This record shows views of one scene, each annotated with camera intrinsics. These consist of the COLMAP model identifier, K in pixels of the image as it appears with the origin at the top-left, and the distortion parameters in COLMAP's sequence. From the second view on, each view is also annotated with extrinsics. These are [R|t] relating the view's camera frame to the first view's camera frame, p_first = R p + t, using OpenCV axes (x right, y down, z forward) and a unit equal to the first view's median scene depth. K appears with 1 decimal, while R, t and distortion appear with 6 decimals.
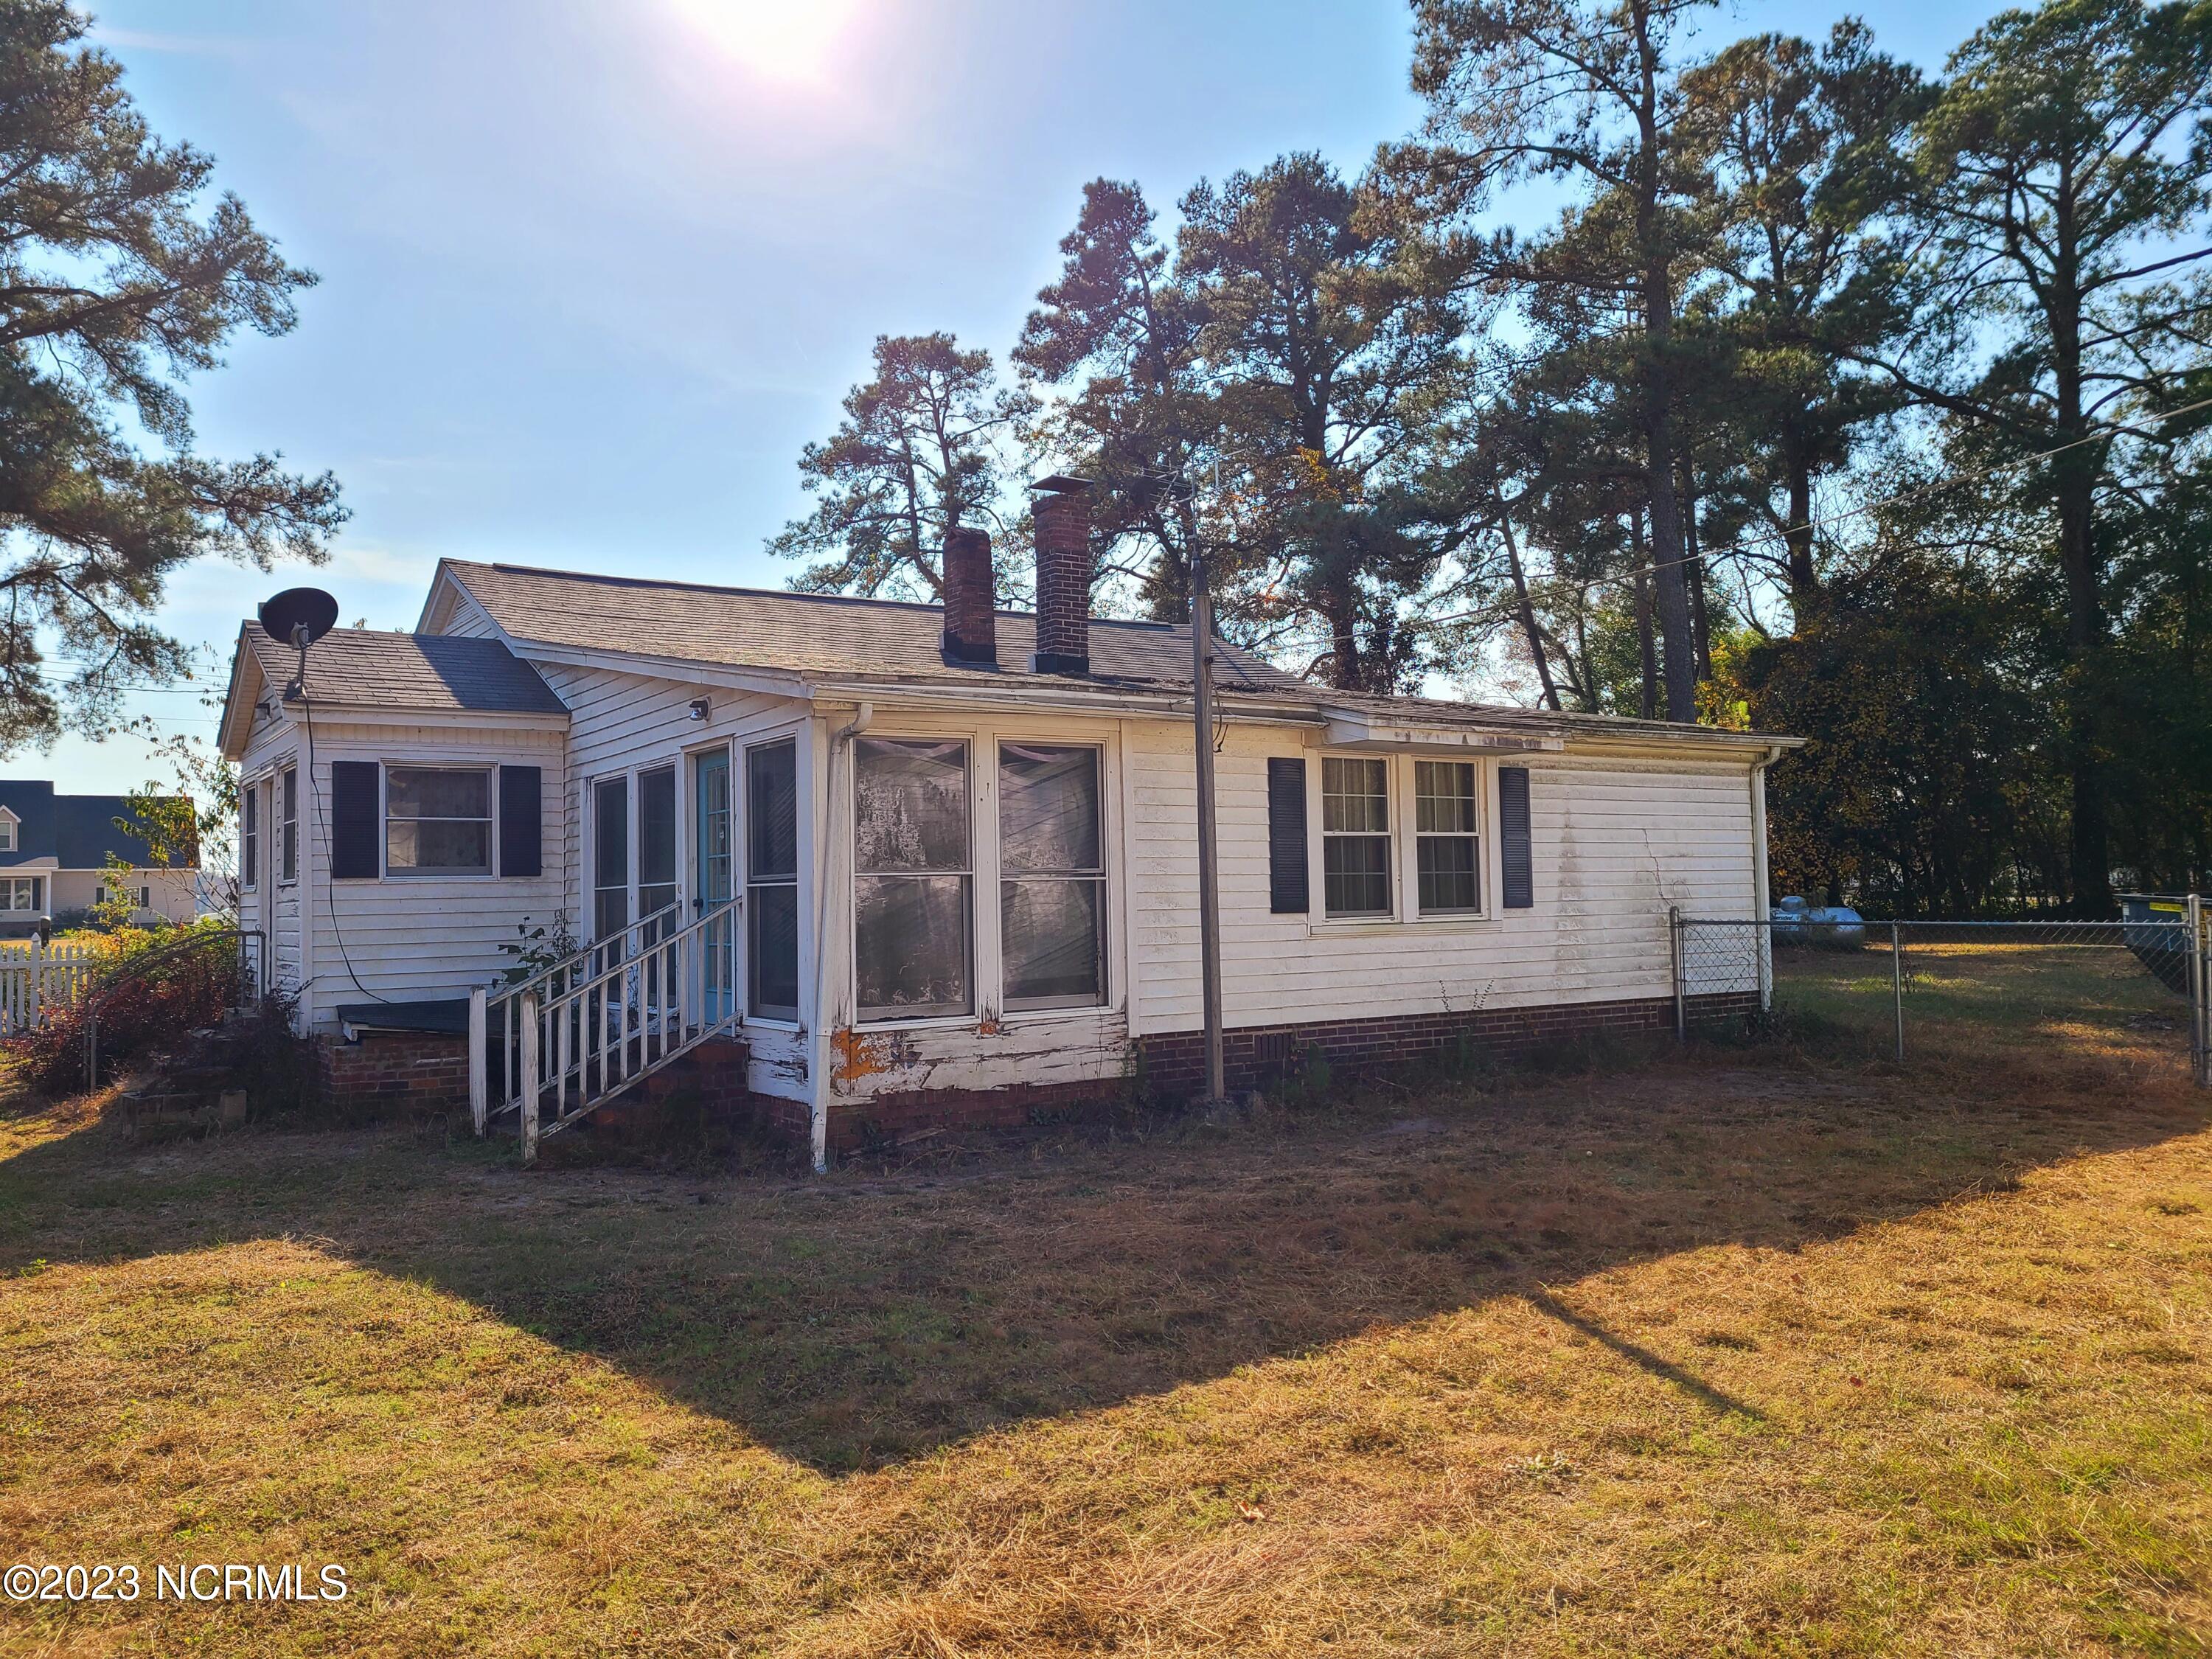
lens RADIAL K [[1650.2, 0, 1076.7], [0, 1650.2, 851.6], [0, 0, 1]] dist [0.066014, -0.055688]
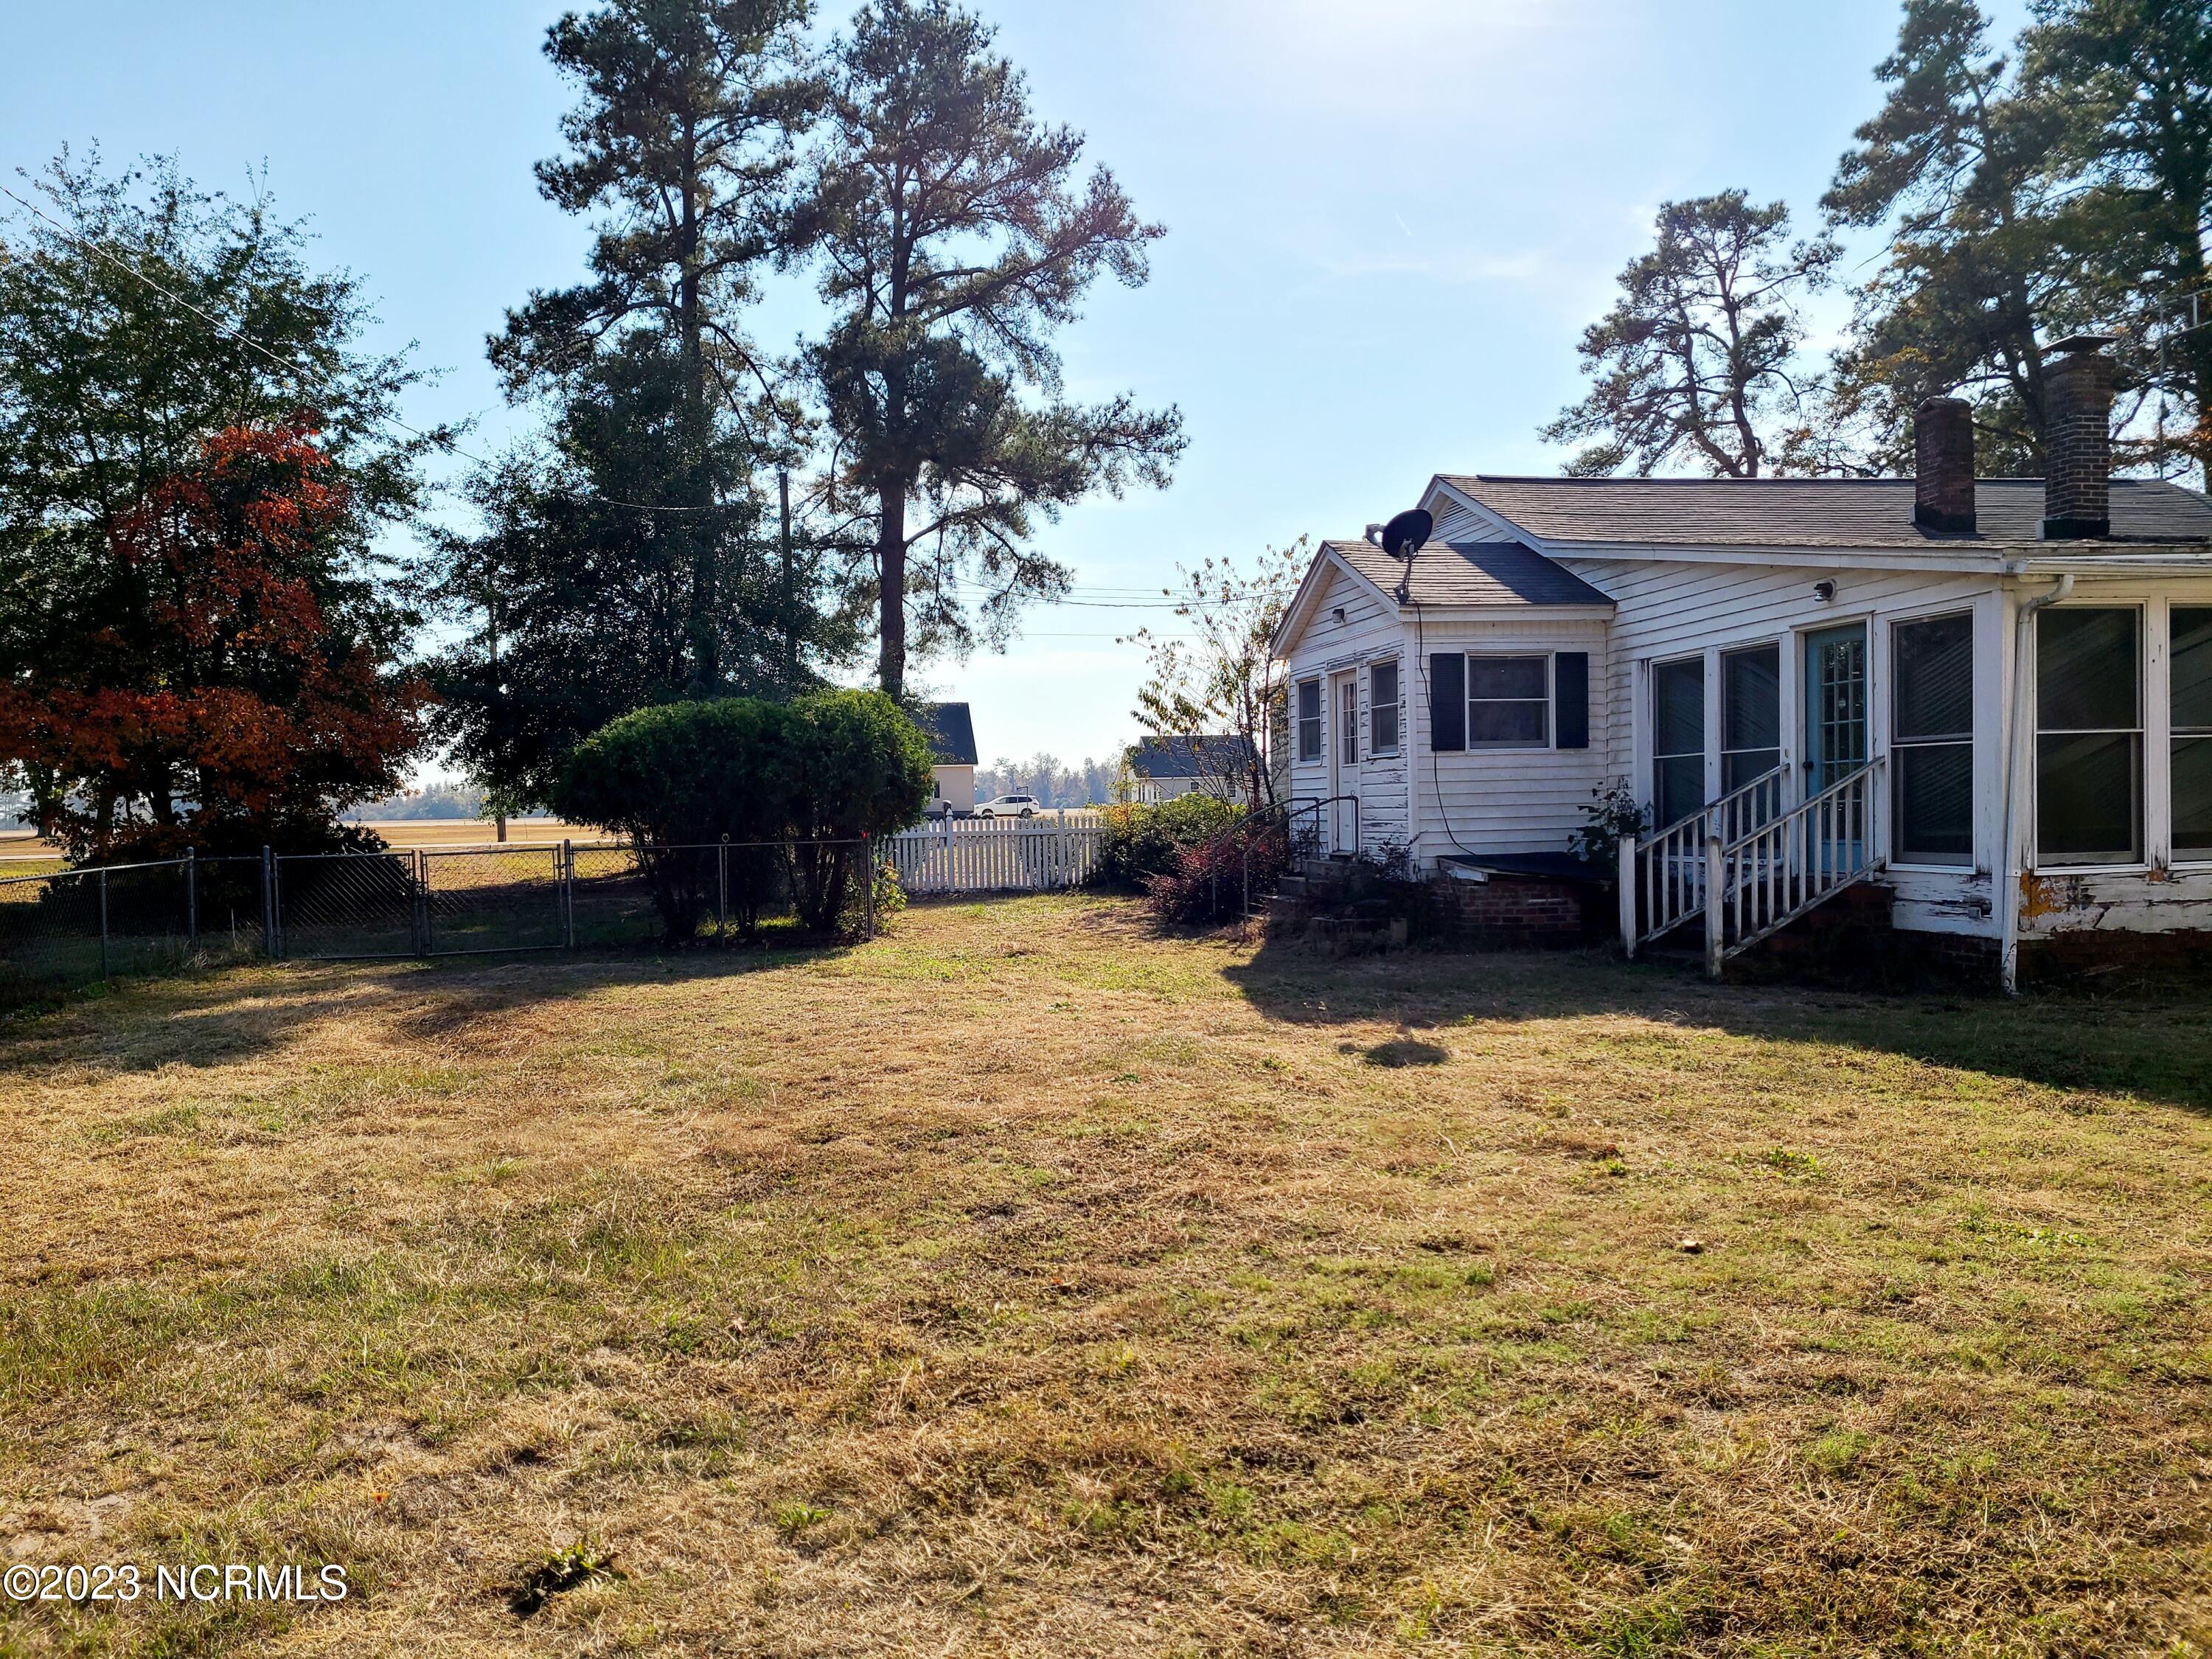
lens RADIAL K [[1650.2, 0, 1076.7], [0, 1650.2, 851.6], [0, 0, 1]] dist [0.066014, -0.055688]
pose [[0.924070, 0.010057, -0.382090, -0.075711], [0.014308, 0.998043, 0.060873, 0.004065], [0.381955, -0.061718, 0.922118, -0.070782]]
